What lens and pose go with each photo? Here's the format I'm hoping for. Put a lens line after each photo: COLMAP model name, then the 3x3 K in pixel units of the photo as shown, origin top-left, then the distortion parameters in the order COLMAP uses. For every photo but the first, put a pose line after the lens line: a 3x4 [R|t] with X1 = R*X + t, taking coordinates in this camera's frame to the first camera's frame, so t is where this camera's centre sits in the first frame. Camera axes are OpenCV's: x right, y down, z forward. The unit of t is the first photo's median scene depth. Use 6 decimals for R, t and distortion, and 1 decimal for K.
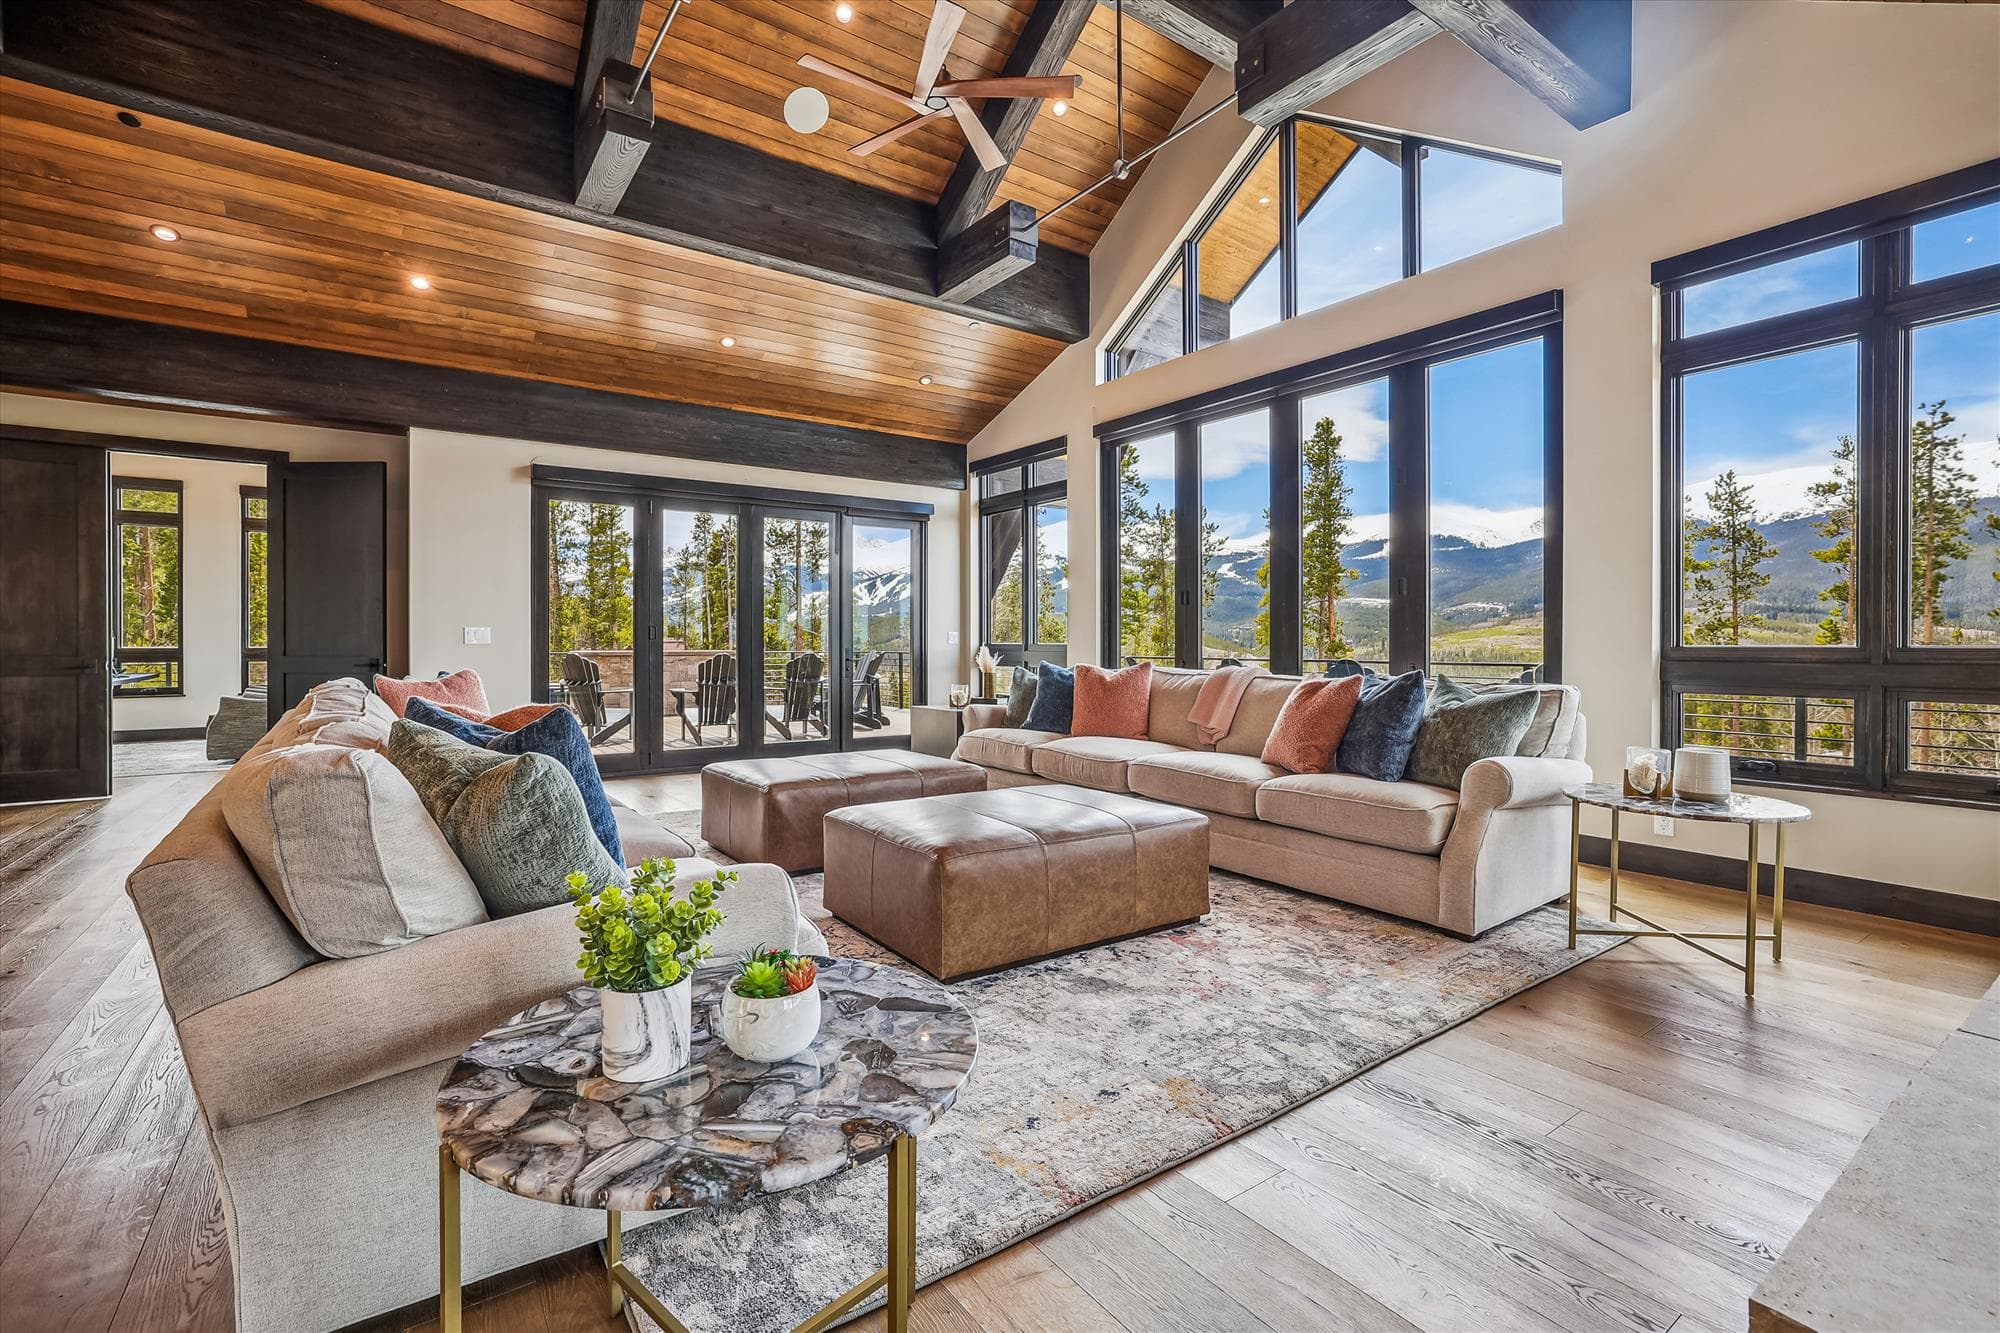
lens RADIAL K [[886.1, 0, 984.6], [0, 886.1, 647.1], [0, 0, 1]] dist [-0.029981, 0.014910]
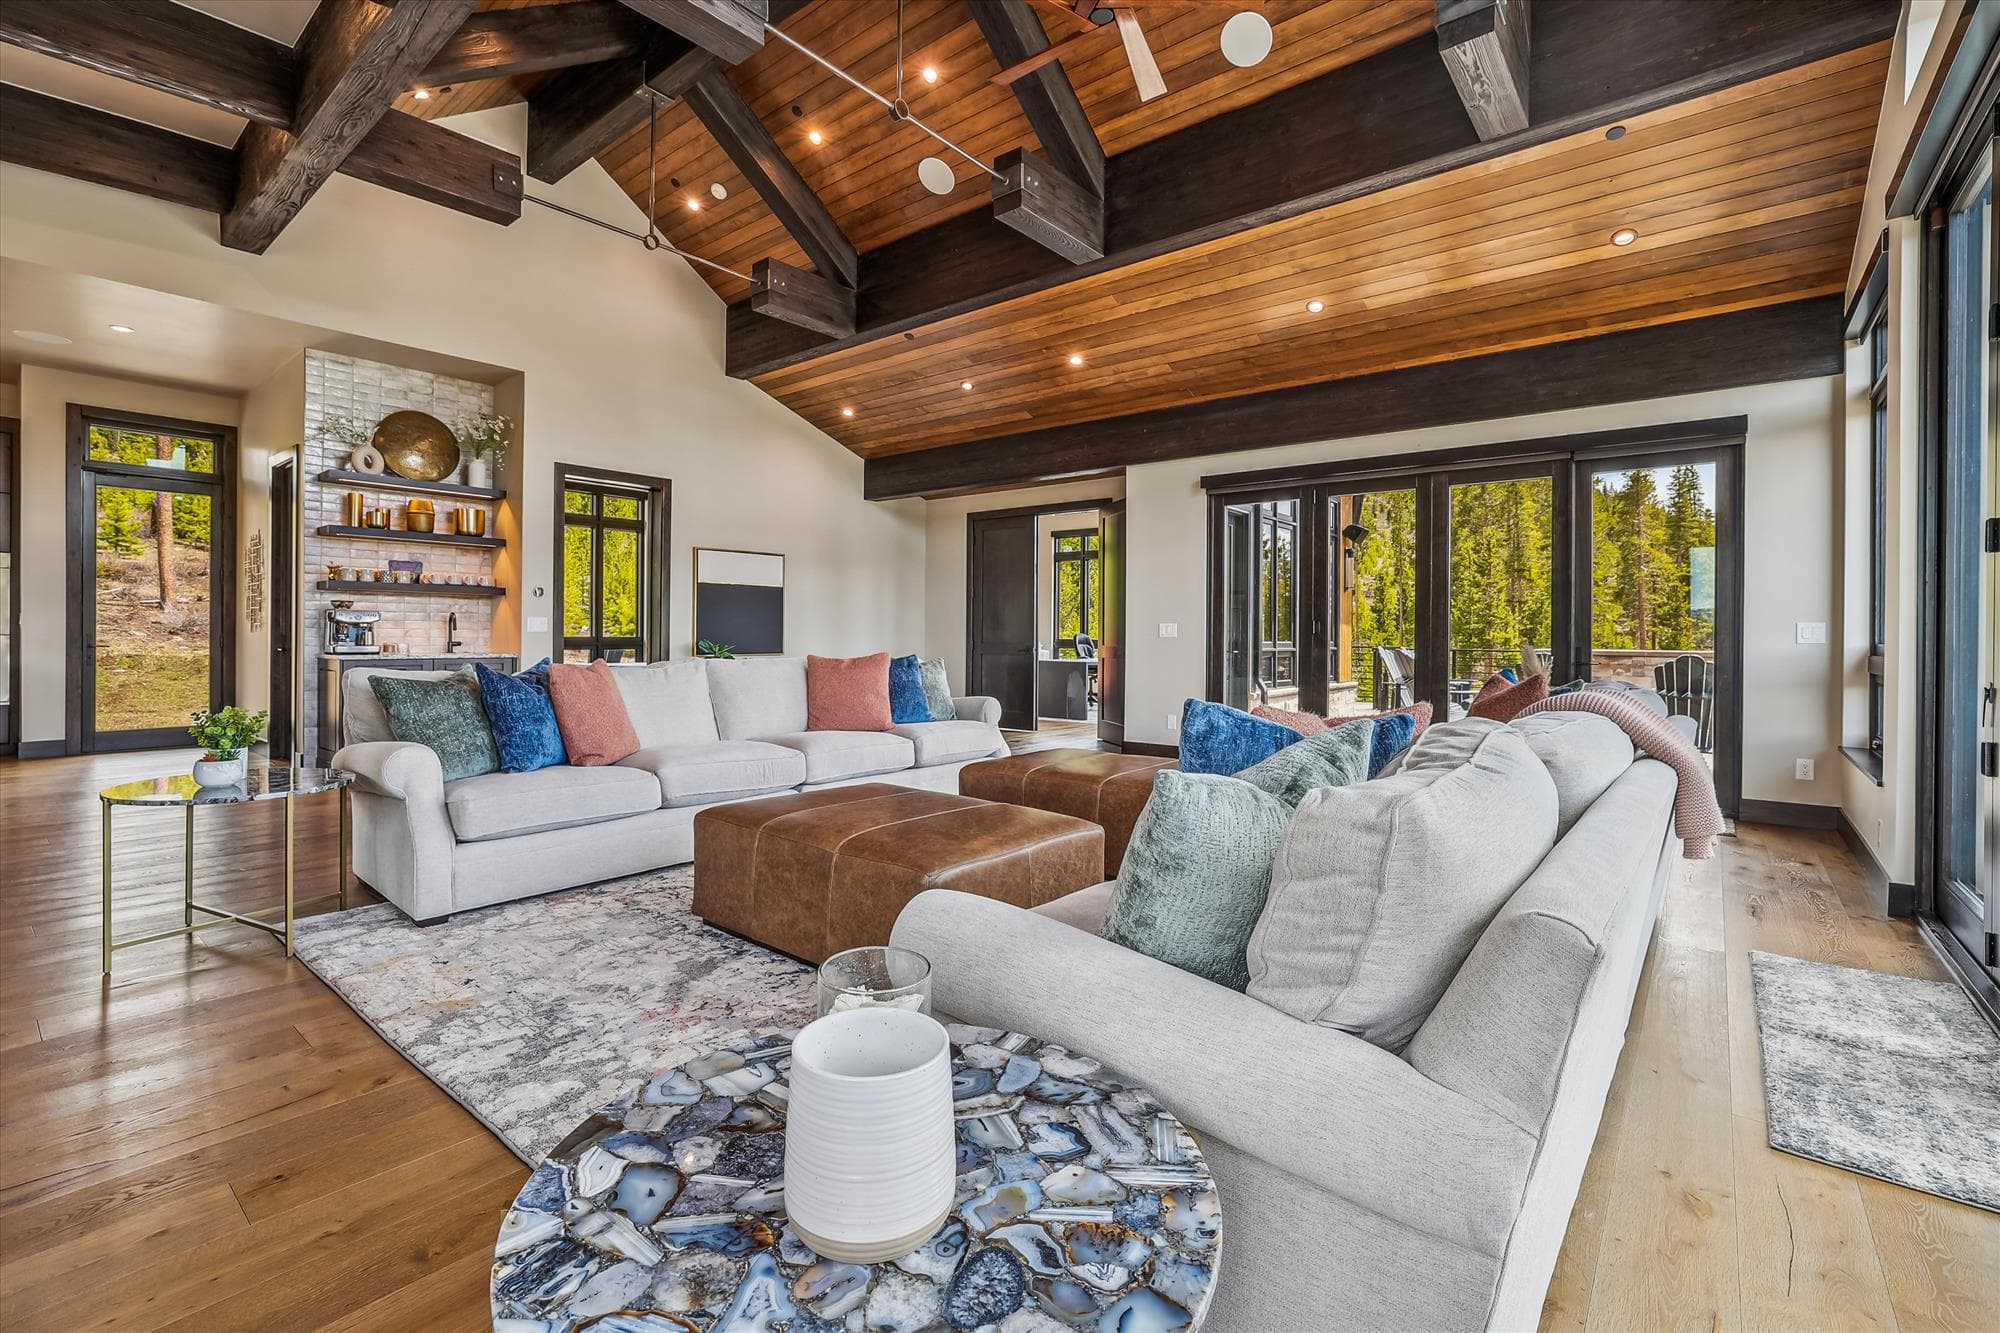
lens RADIAL K [[892.7, 0, 998.8], [0, 892.7, 637.5], [0, 0, 1]] dist [-0.039081, 0.019388]
pose [[0.267294, 0.003788, -0.963608, 0.602590], [-0.012538, 0.999921, 0.000453, -0.001089], [0.963533, 0.011960, 0.267320, 0.534092]]
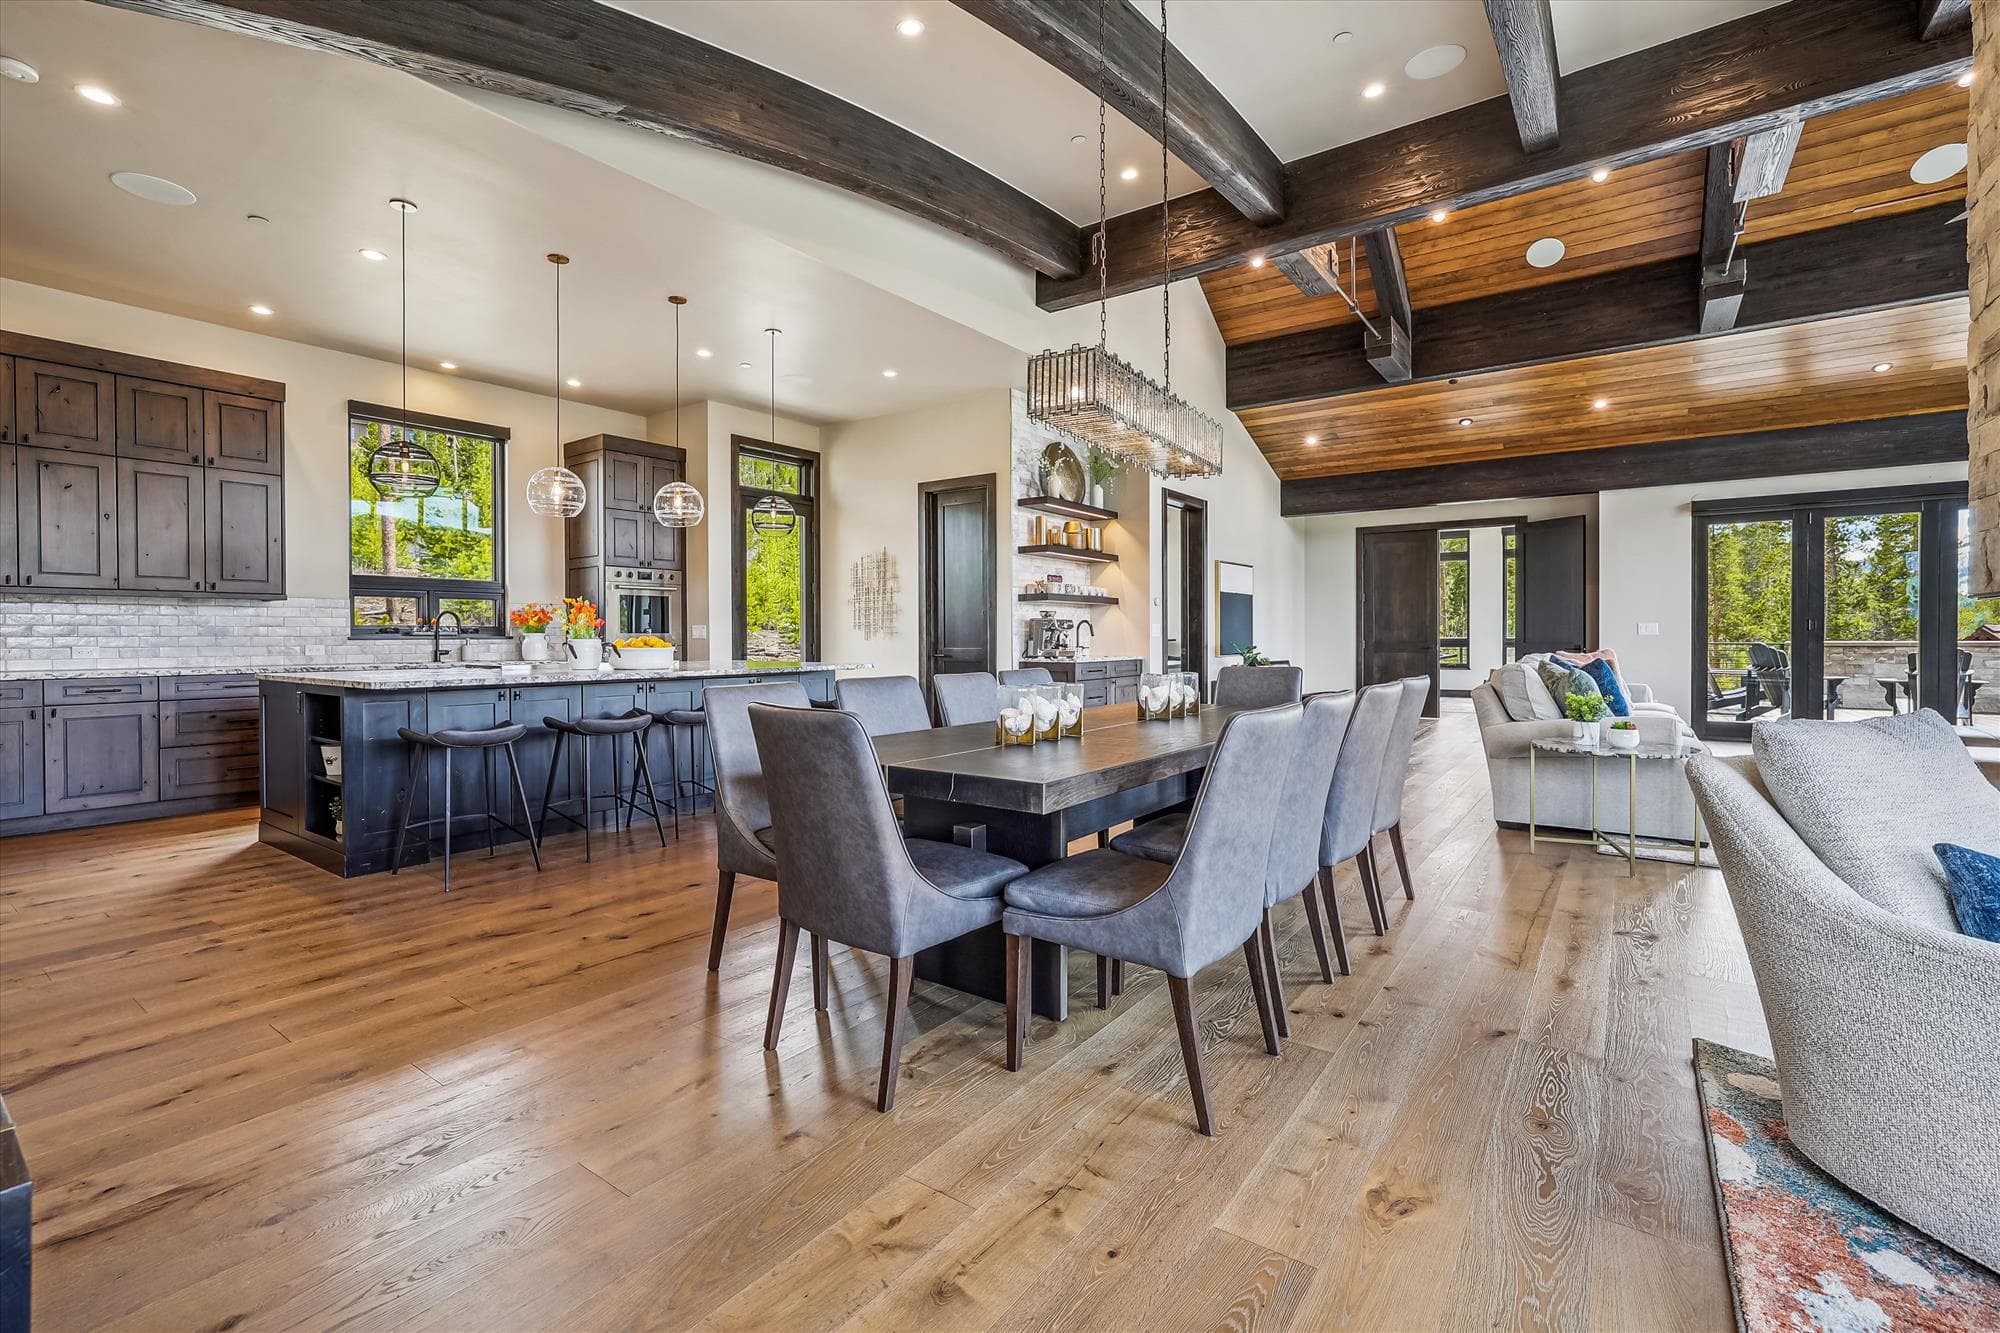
lens RADIAL K [[886.1, 0, 984.6], [0, 886.1, 647.1], [0, 0, 1]] dist [-0.029981, 0.014910]
pose [[0.323443, 0.008724, -0.946207, 0.483275], [-0.000100, 0.999958, 0.009185, 0.004473], [0.946248, -0.002877, 0.323430, -0.552088]]
